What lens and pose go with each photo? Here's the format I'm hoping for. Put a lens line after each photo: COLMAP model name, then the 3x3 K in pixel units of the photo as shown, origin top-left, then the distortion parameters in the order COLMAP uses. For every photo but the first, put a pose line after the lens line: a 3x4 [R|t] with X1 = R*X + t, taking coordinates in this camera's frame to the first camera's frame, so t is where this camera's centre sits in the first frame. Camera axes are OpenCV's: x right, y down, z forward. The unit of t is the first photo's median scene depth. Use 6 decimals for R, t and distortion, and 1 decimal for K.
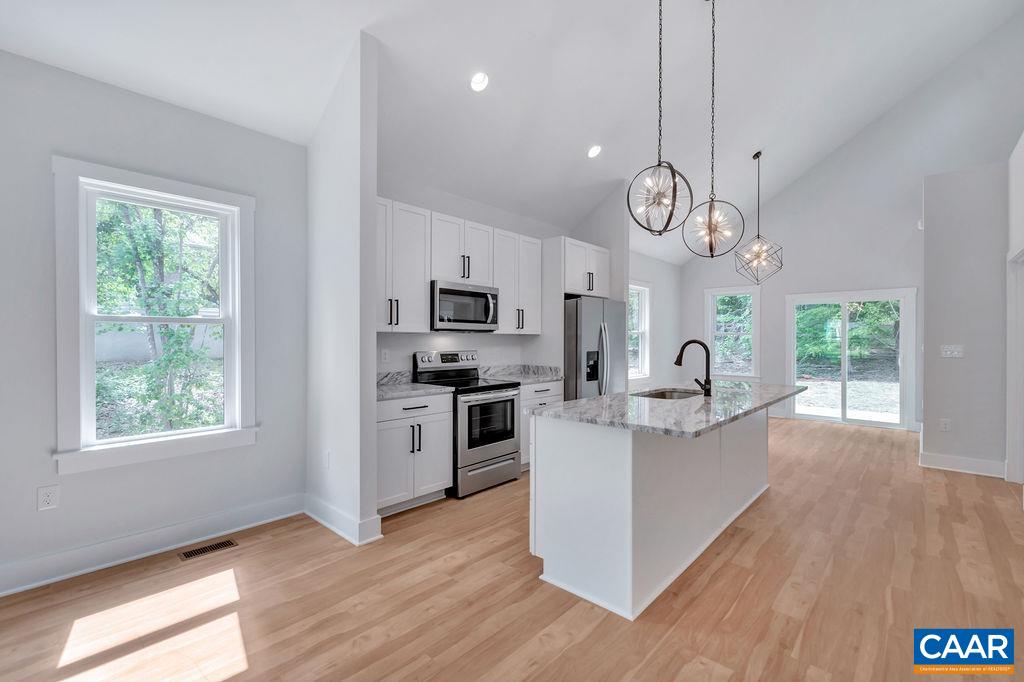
lens RADIAL K [[453.7, 0, 516.9], [0, 453.7, 336.6], [0, 0, 1]] dist [0.006171, -0.000859]
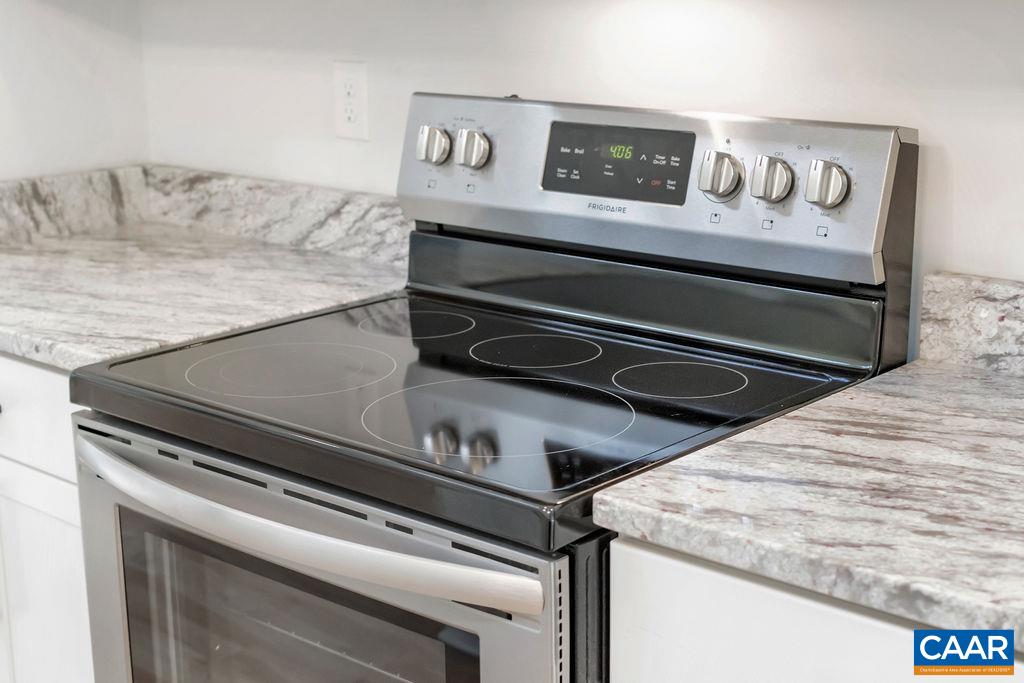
lens RADIAL K [[1576.3, 0, 512.2], [0, 1576.3, 341.8], [0, 0, 1]] dist [0.030882, 0.000000]
pose [[-0.003776, 0.242233, -0.970211, 0.365158], [0.019663, 0.970048, 0.242116, -0.015982], [0.999800, -0.018163, -0.008426, 1.134342]]
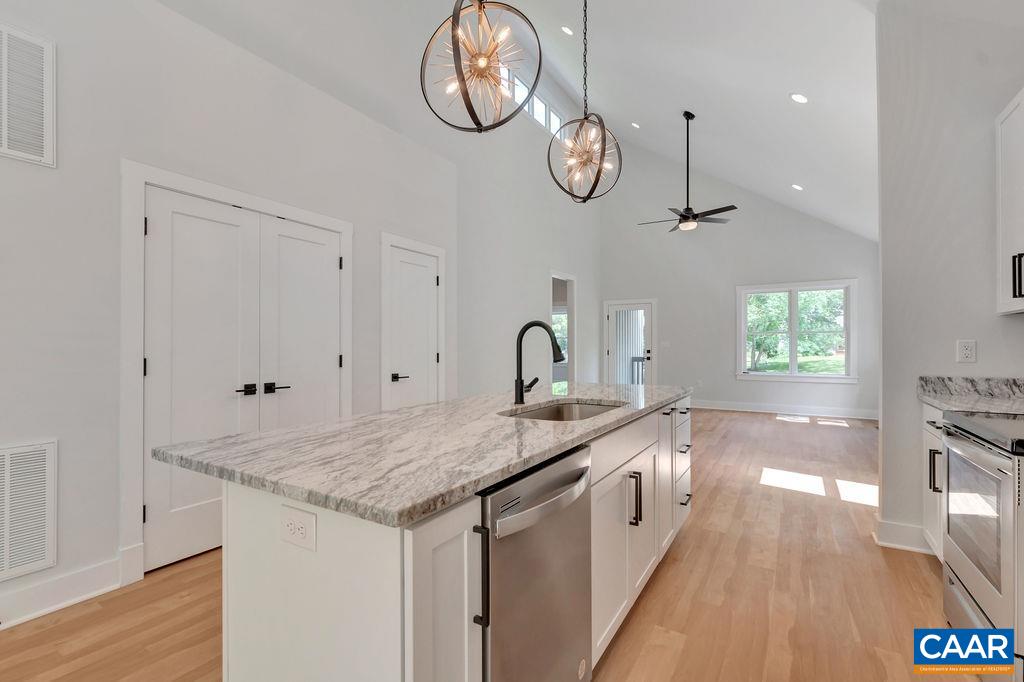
lens RADIAL K [[453.7, 0, 504.1], [0, 453.7, 348.4], [0, 0, 1]] dist [0.006171, -0.000859]
pose [[-0.987466, -0.000737, -0.157828, 0.470086], [-0.000524, 0.999999, -0.001390, 0.041500], [0.157829, -0.001289, -0.987466, 1.432453]]
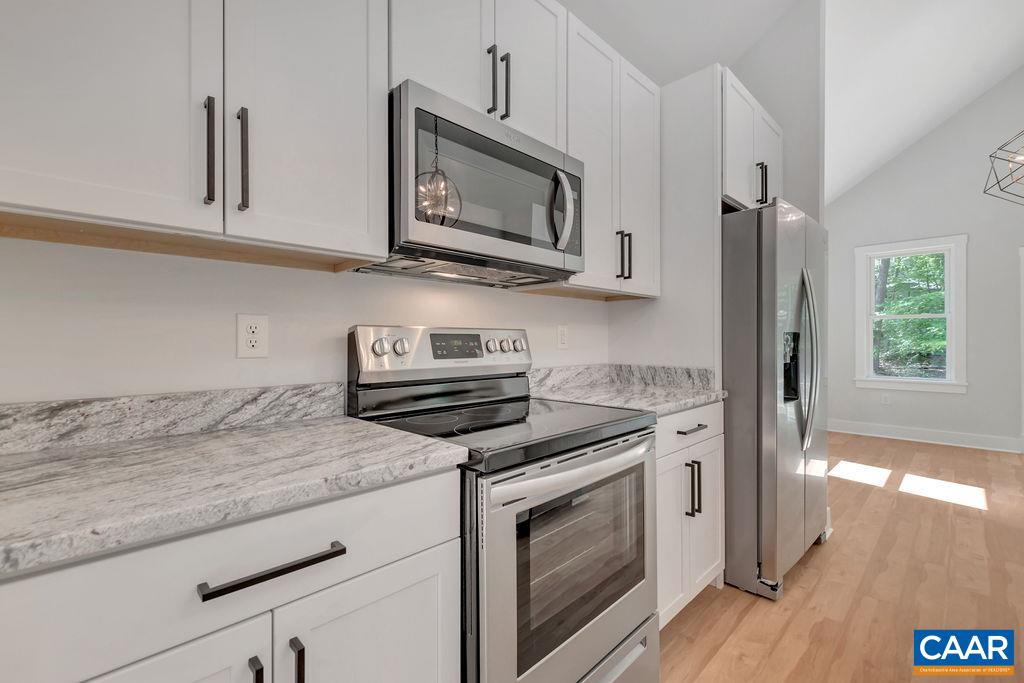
lens RADIAL K [[453.7, 0, 508.8], [0, 453.7, 339.6], [0, 0, 1]] dist [0.006171, -0.000859]
pose [[0.998090, -0.006067, -0.061479, -0.095741], [0.006270, 0.999976, 0.003098, 0.048106], [0.061459, -0.003478, 0.998104, 0.733374]]
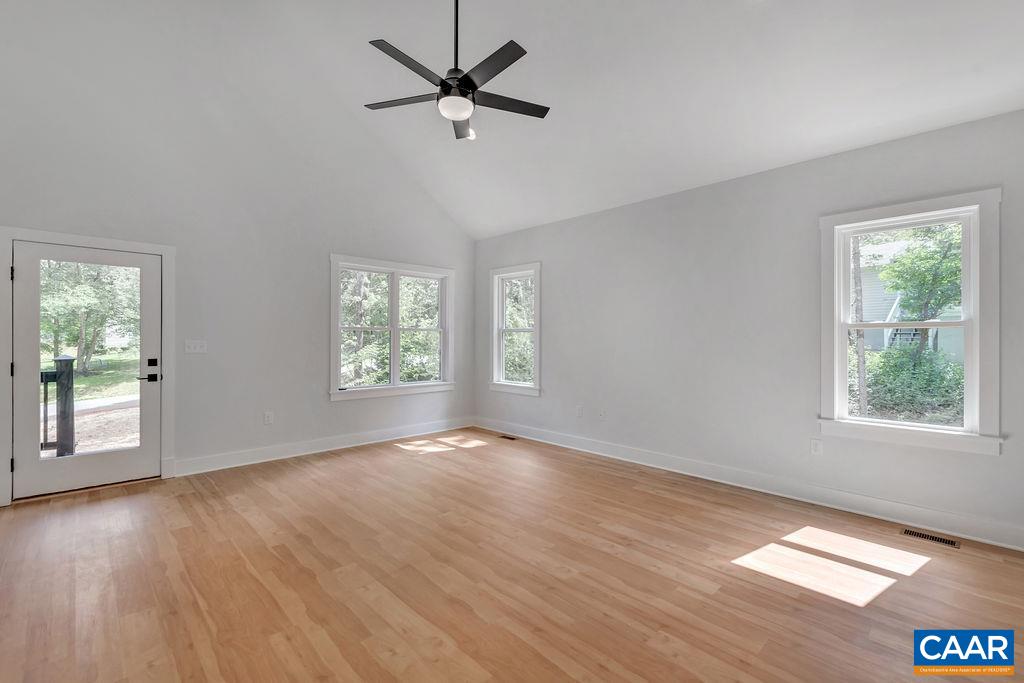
lens RADIAL K [[453.7, 0, 517.7], [0, 453.7, 343.1], [0, 0, 1]] dist [0.006171, -0.000859]
pose [[-0.081574, 0.004361, -0.996658, 0.347780], [0.000938, 0.999990, 0.004299, 0.004003], [0.996667, -0.000585, -0.081577, 0.093825]]
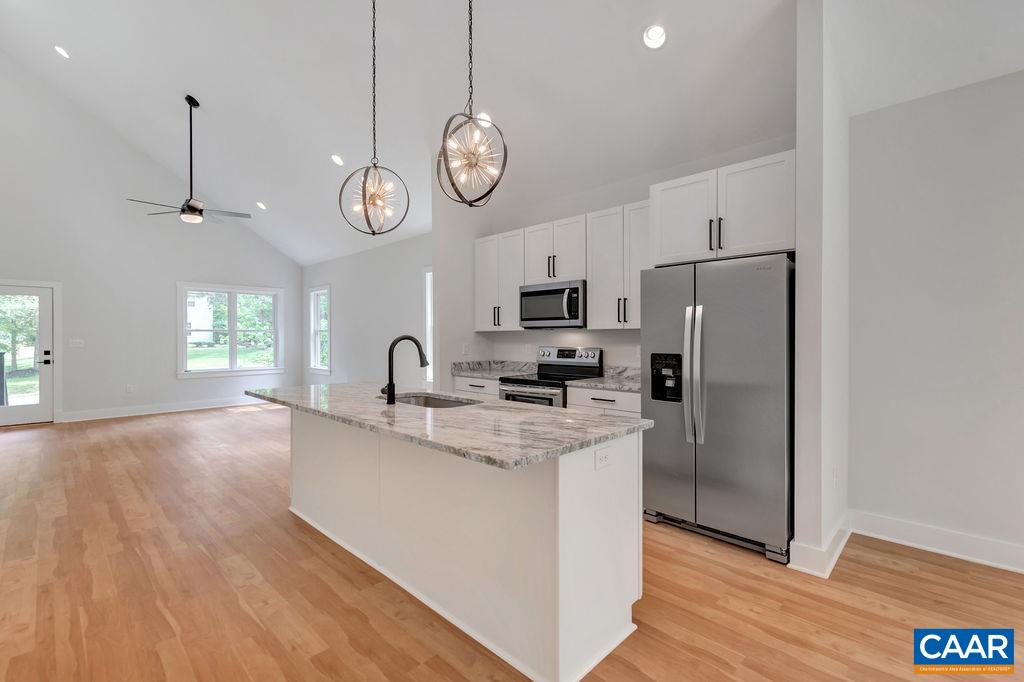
lens RADIAL K [[453.7, 0, 508.0], [0, 453.7, 334.8], [0, 0, 1]] dist [0.006171, -0.000859]
pose [[-0.052927, -0.007714, -0.998569, 1.054630], [0.007637, 0.999938, -0.008130, 0.012968], [0.998569, -0.008057, -0.052864, 1.074722]]
